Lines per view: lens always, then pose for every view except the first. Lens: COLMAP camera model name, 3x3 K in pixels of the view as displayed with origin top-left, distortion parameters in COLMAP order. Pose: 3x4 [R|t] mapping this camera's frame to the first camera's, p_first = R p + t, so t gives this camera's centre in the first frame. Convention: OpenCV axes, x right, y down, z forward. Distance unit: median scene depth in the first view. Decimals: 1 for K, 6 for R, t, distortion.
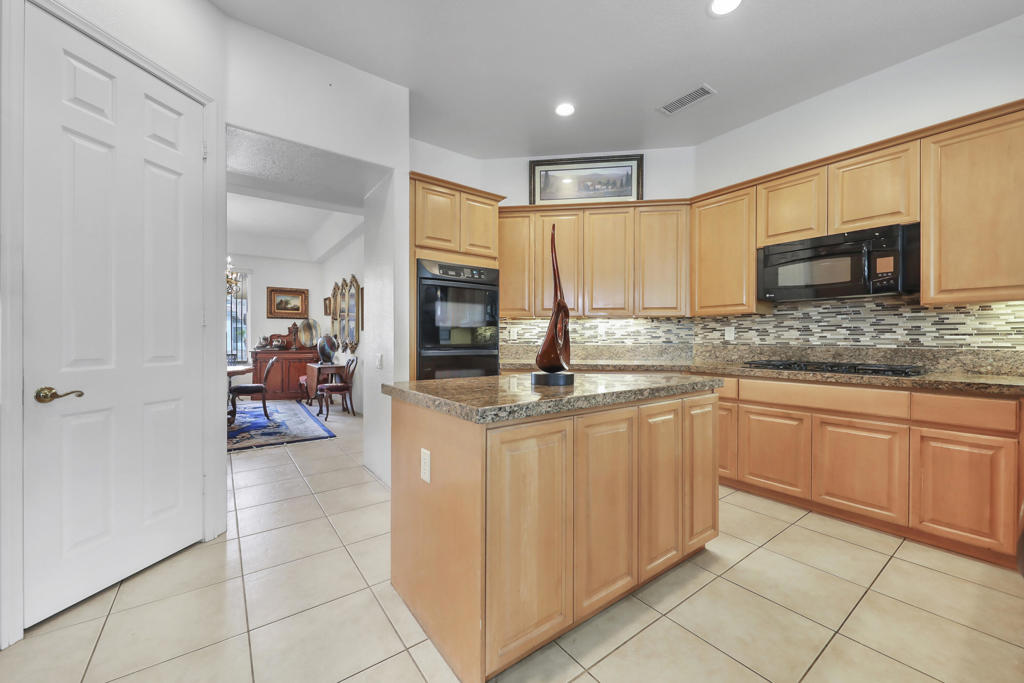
lens RADIAL K [[393.3, 0, 520.9], [0, 393.3, 341.3], [0, 0, 1]] dist [-0.005055, -0.000916]
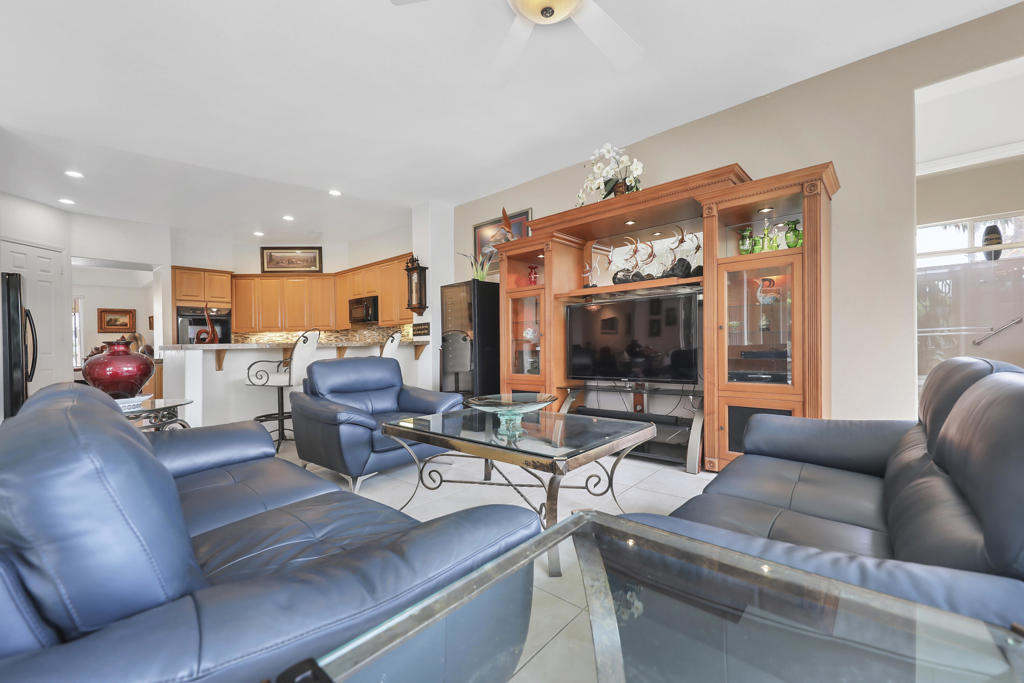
lens RADIAL K [[426.4, 0, 507.2], [0, 426.4, 343.1], [0, 0, 1]] dist [0.000494, -0.002037]
pose [[0.981467, -0.027886, 0.189593, 0.990932], [0.029002, 0.999575, -0.003112, 0.043067], [-0.189426, 0.008553, 0.981858, -1.532305]]
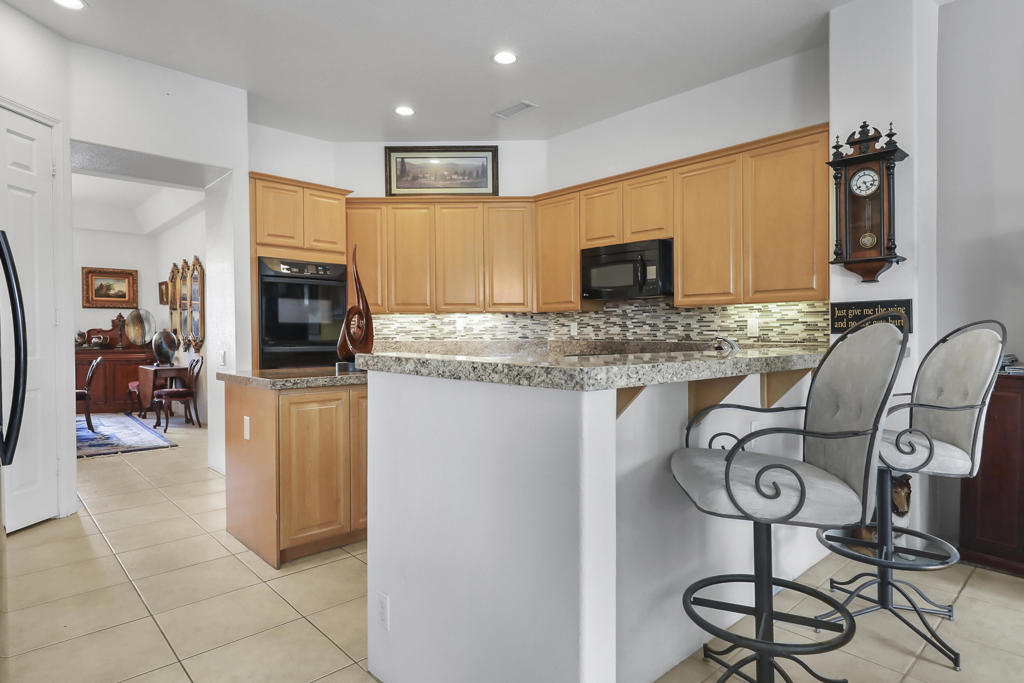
lens RADIAL K [[615.2, 0, 510.1], [0, 615.2, 350.3], [0, 0, 1]] dist [0.003204, -0.002865]
pose [[0.998201, -0.004938, 0.059750, 0.299001], [0.003547, 0.999721, 0.023372, -0.002629], [-0.059849, -0.023118, 0.997940, -0.654719]]
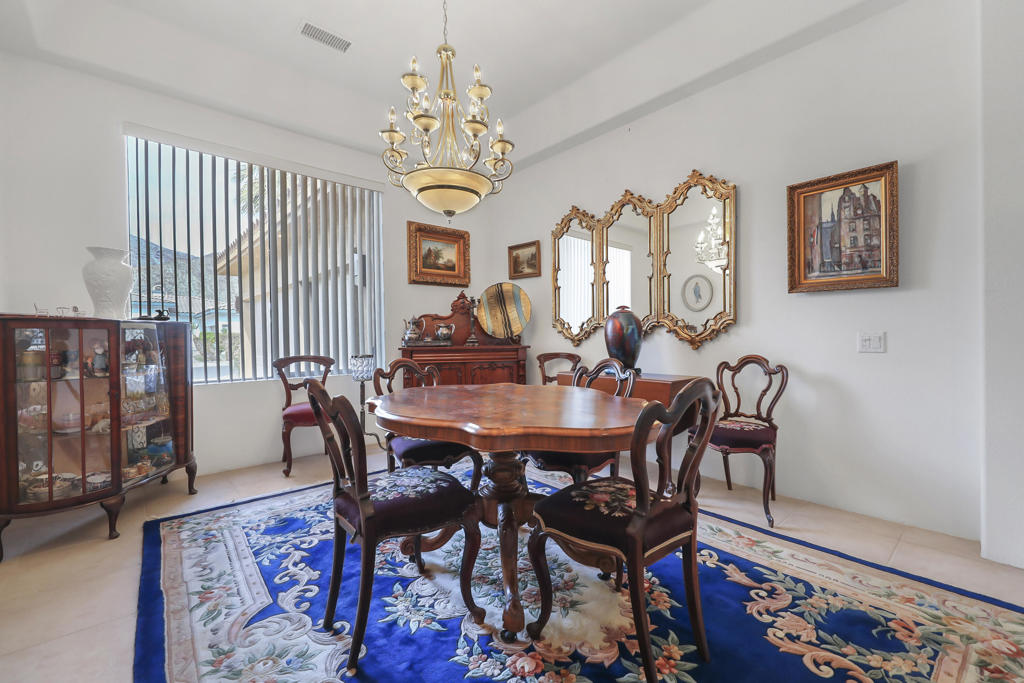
lens RADIAL K [[426.4, 0, 510.1], [0, 426.4, 337.8], [0, 0, 1]] dist [0.000494, -0.002037]
pose [[0.998738, -0.014193, 0.048186, -1.364493], [0.013703, 0.999851, 0.010488, 0.018449], [-0.048328, -0.009815, 0.998783, 1.107432]]
